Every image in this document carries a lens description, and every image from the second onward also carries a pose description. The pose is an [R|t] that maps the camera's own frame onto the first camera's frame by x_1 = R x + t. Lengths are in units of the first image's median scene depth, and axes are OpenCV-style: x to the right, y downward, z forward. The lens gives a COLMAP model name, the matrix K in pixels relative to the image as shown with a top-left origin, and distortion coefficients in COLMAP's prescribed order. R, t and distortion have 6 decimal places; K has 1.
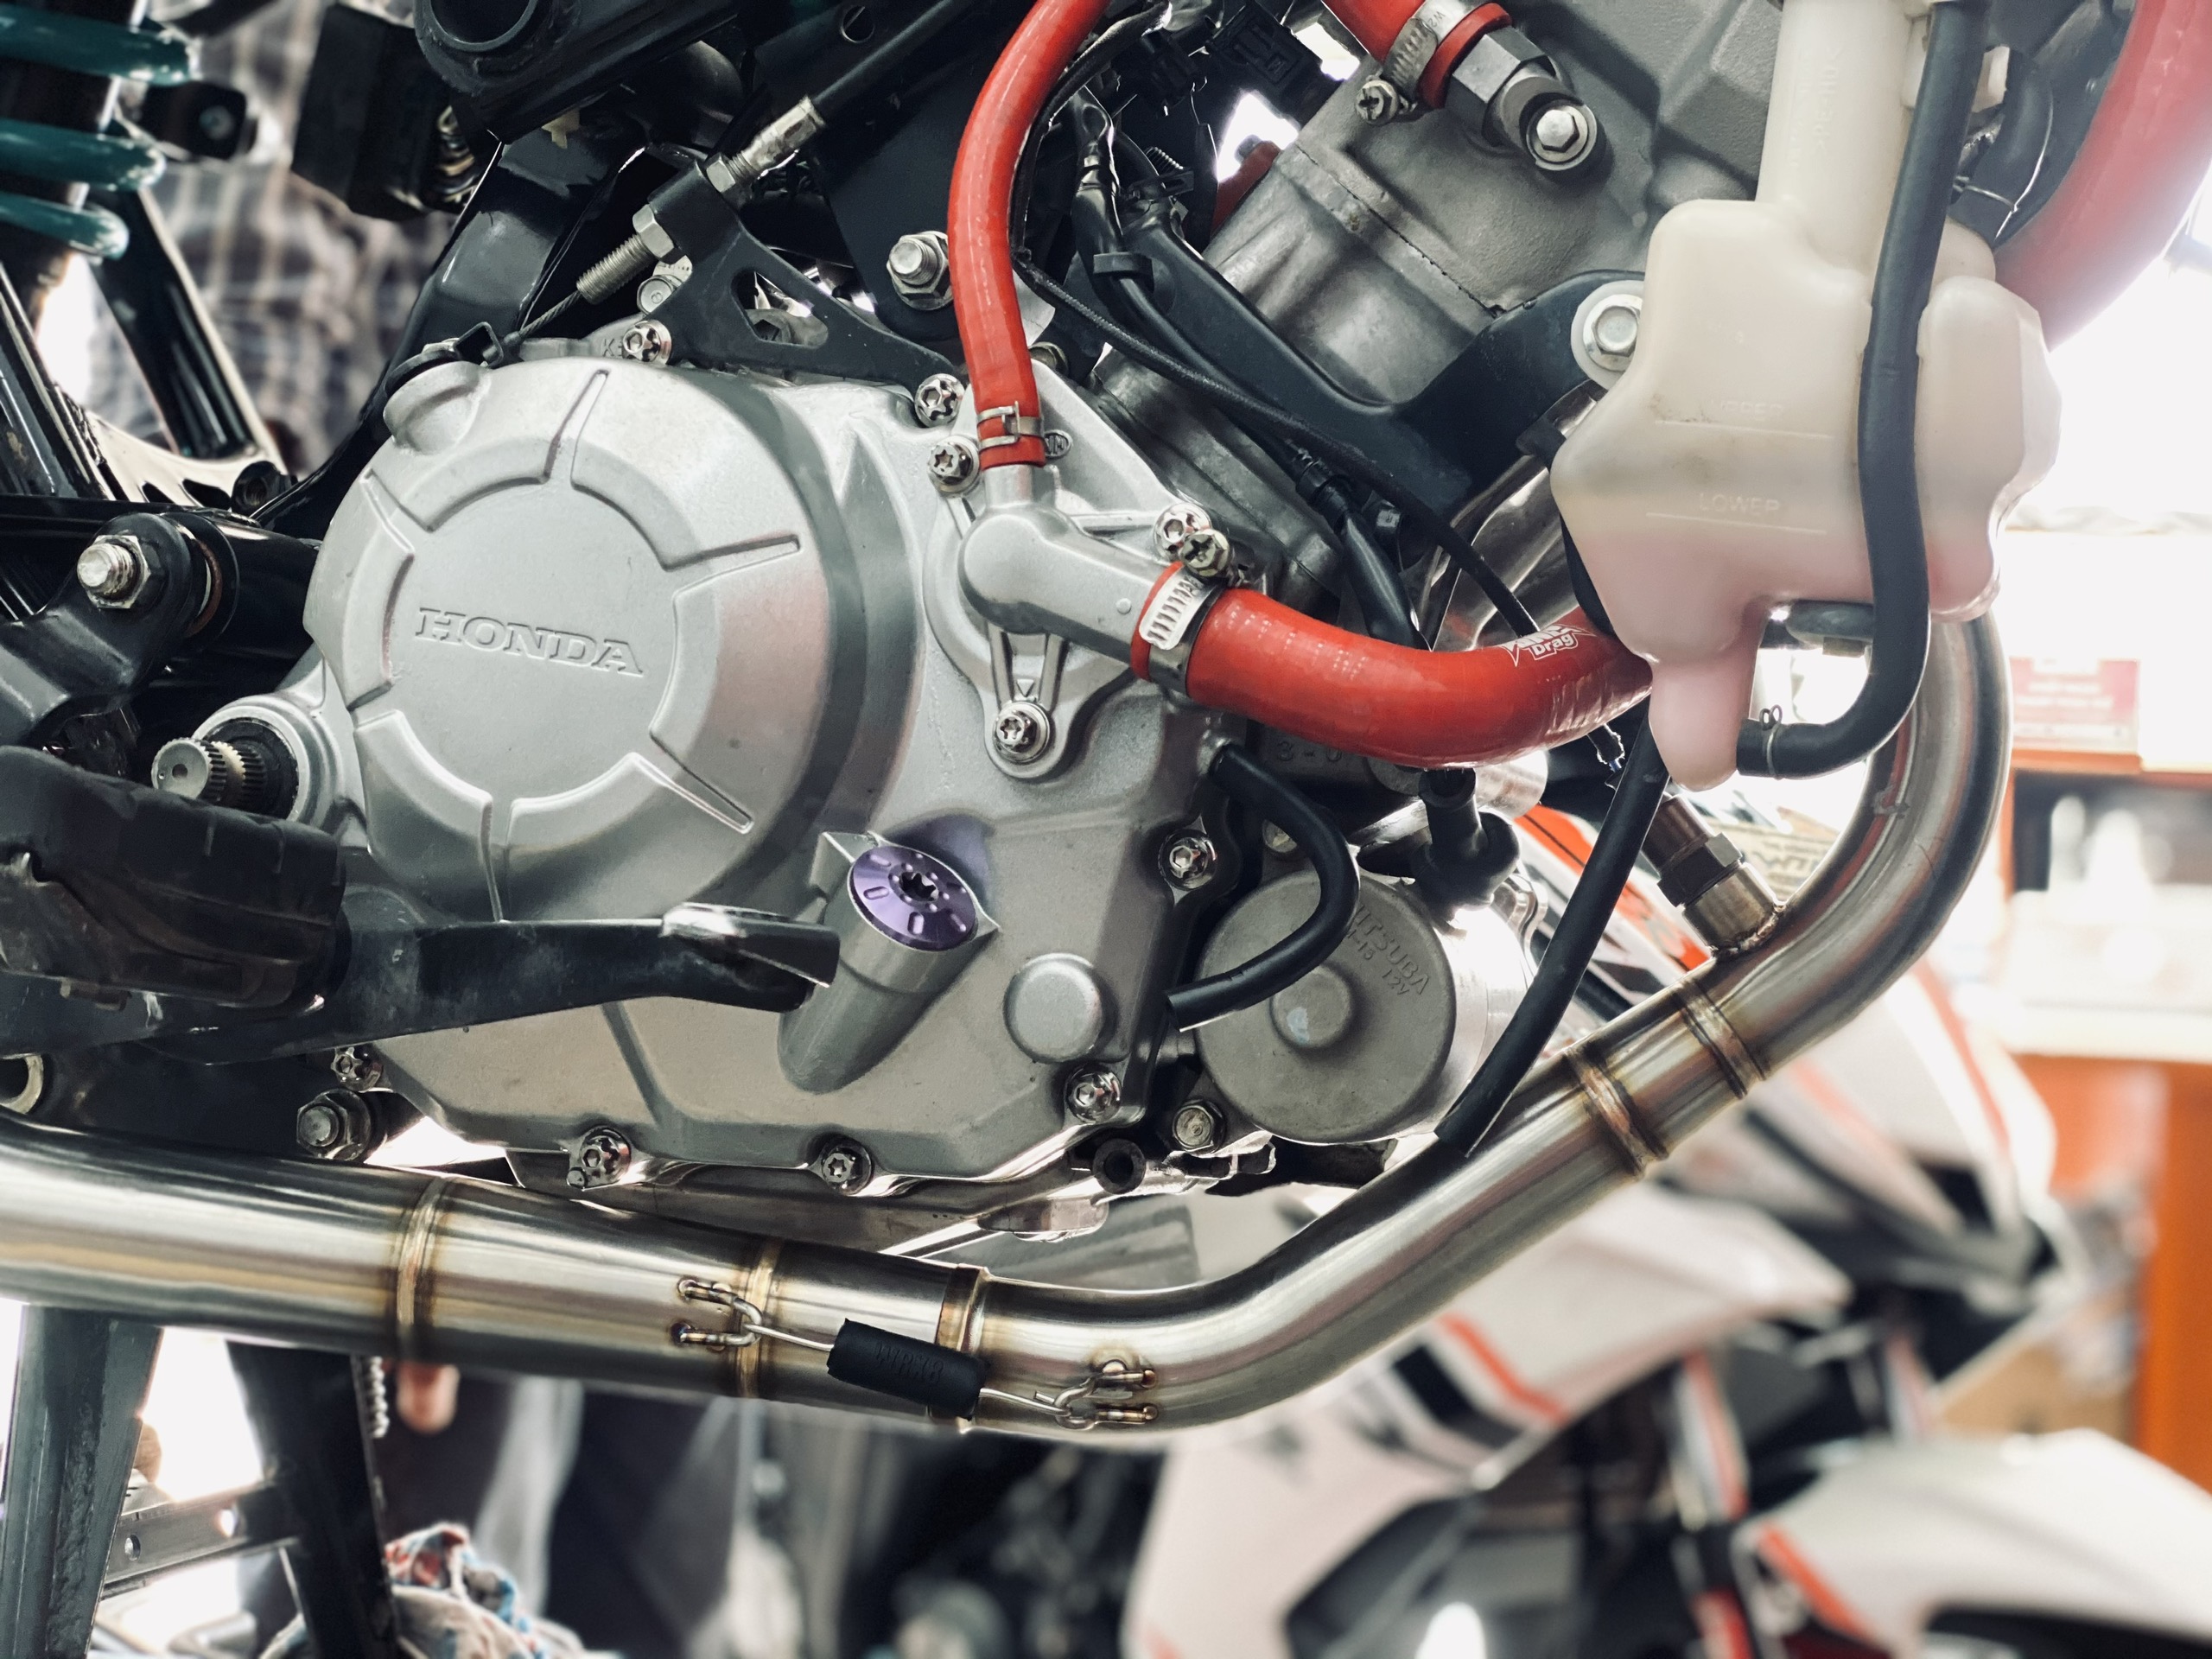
lens RADIAL K [[3400.0, 0, 1106.0], [0, 3400.0, 829.5], [0, 0, 1]] dist [0.021464, 0.269001]
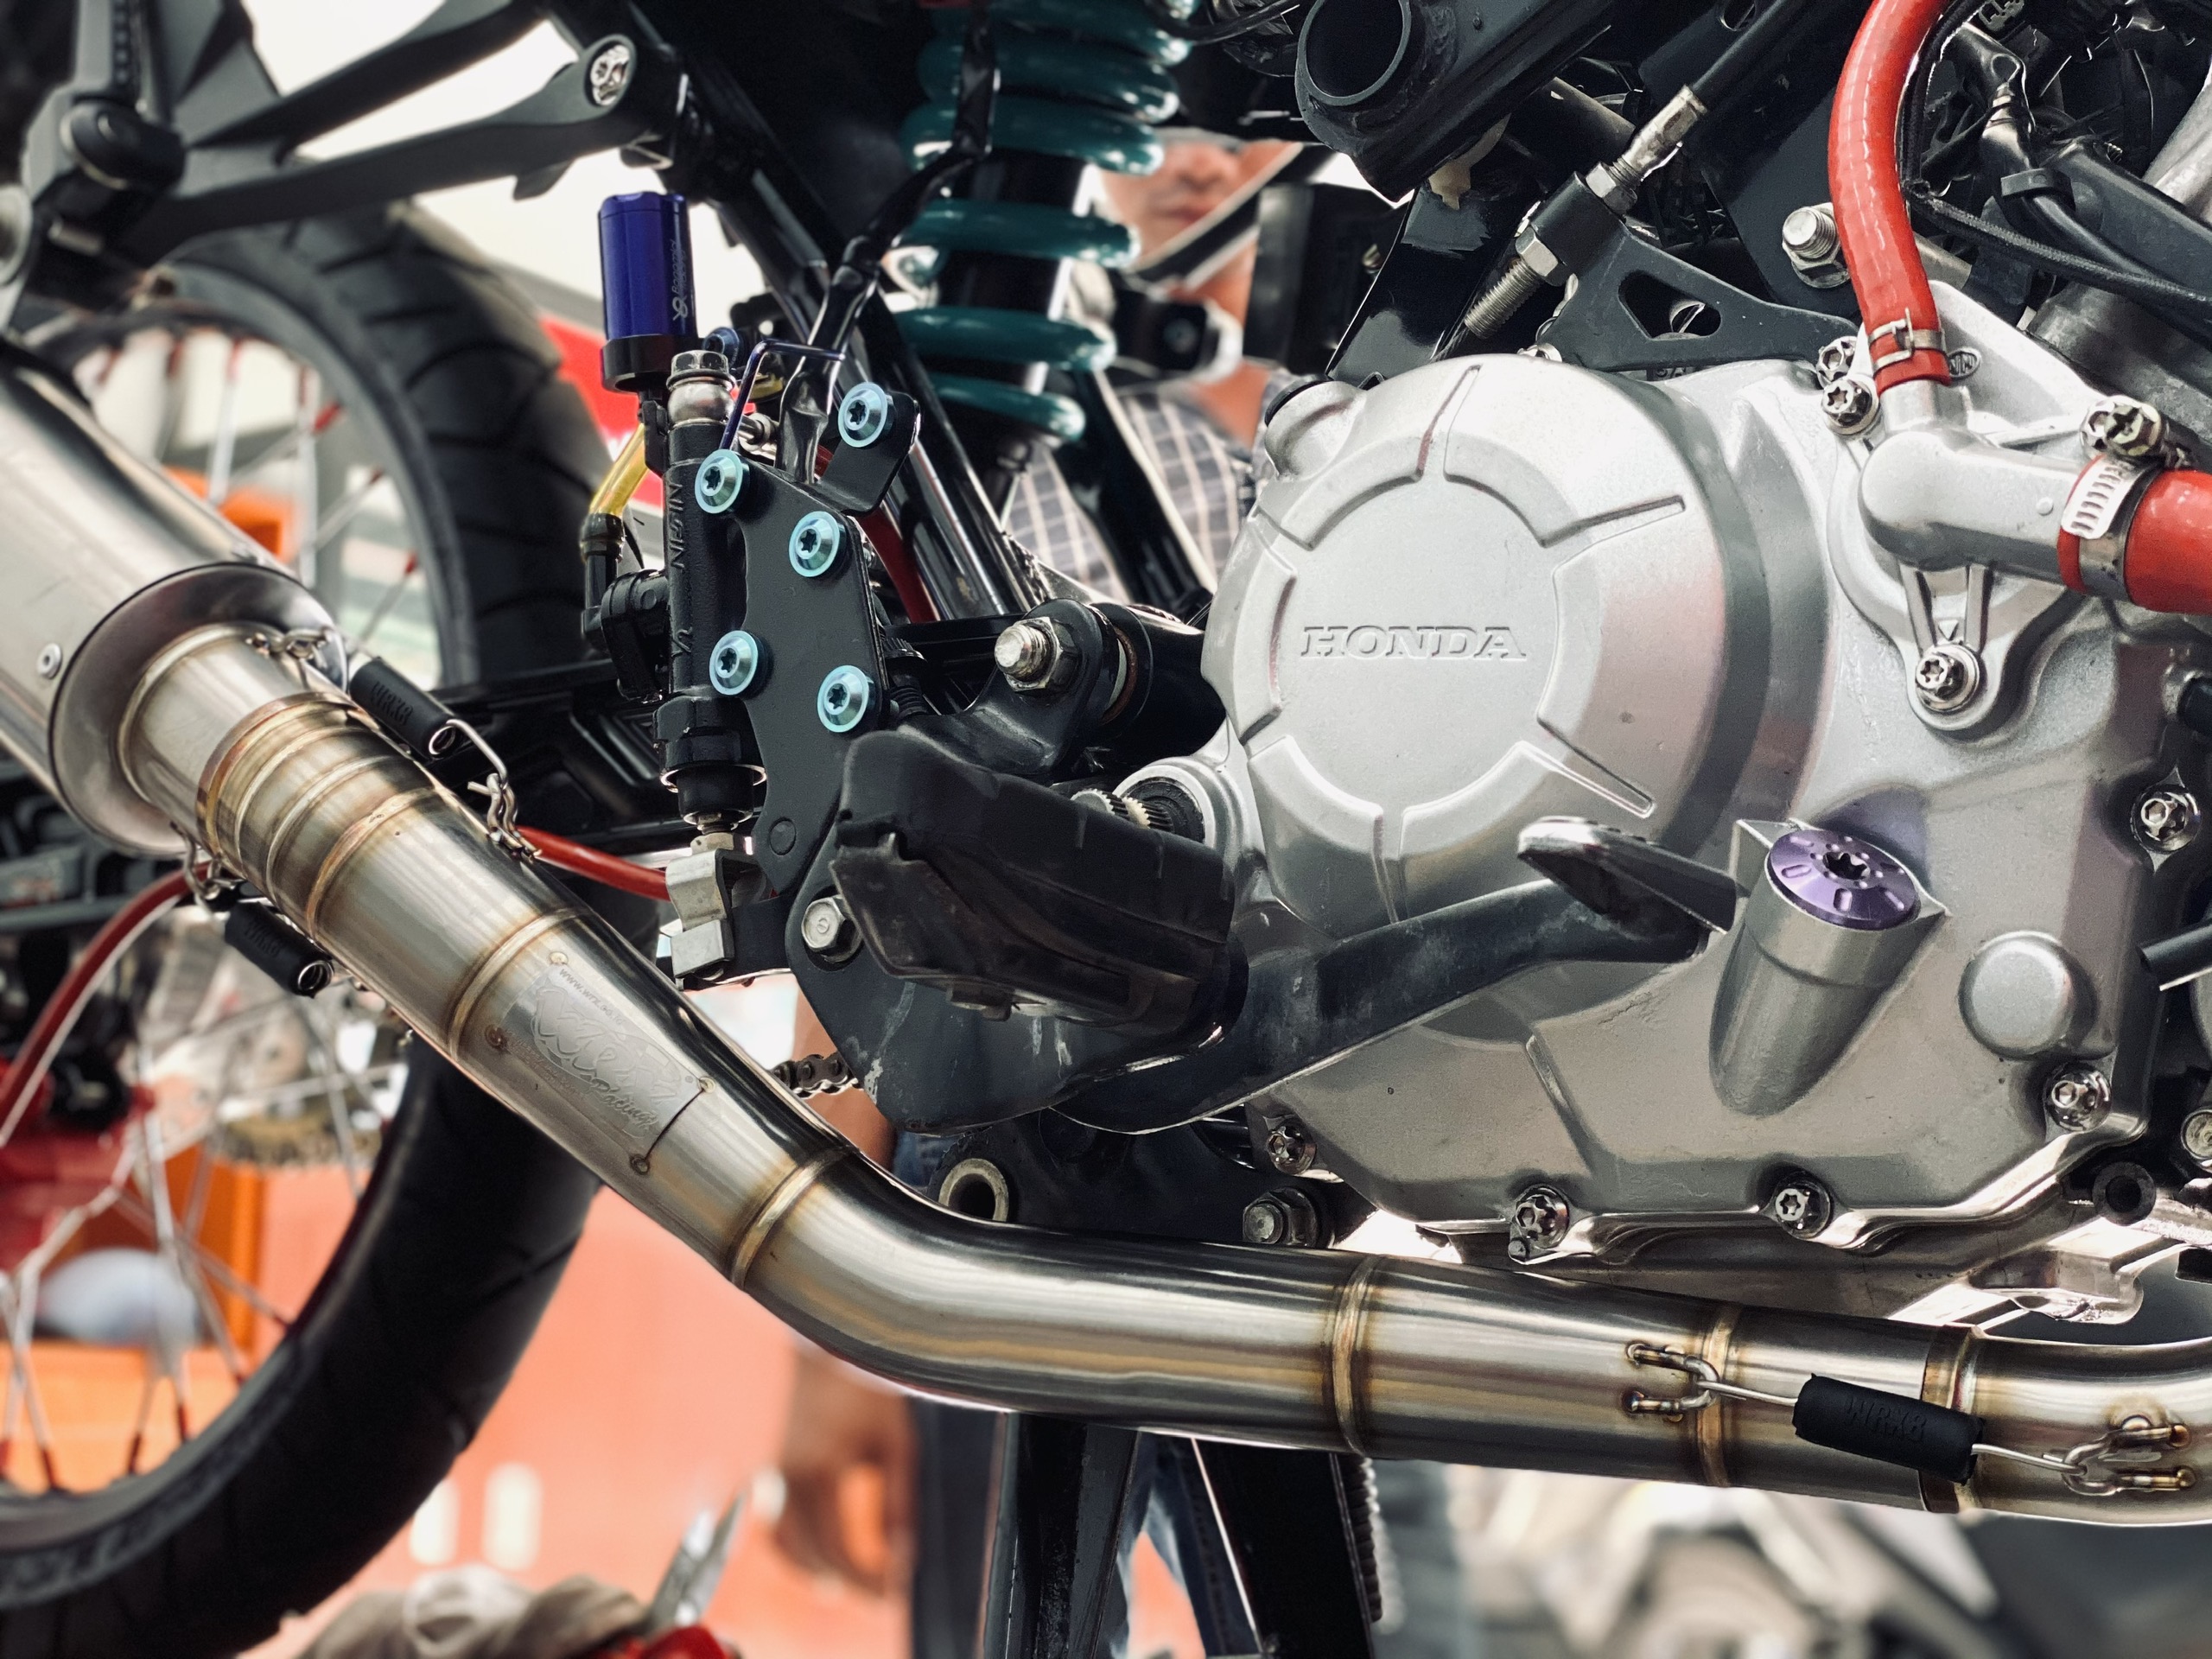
lens RADIAL K [[3332.5, 0, 1106.0], [0, 3332.5, 829.5], [0, 0, 1]] dist [0.177827, -0.522637]
pose [[0.937872, -0.090853, -0.334877, 0.059200], [0.034723, 0.984842, -0.169943, 0.150421], [0.345240, 0.147756, 0.926810, 0.103675]]
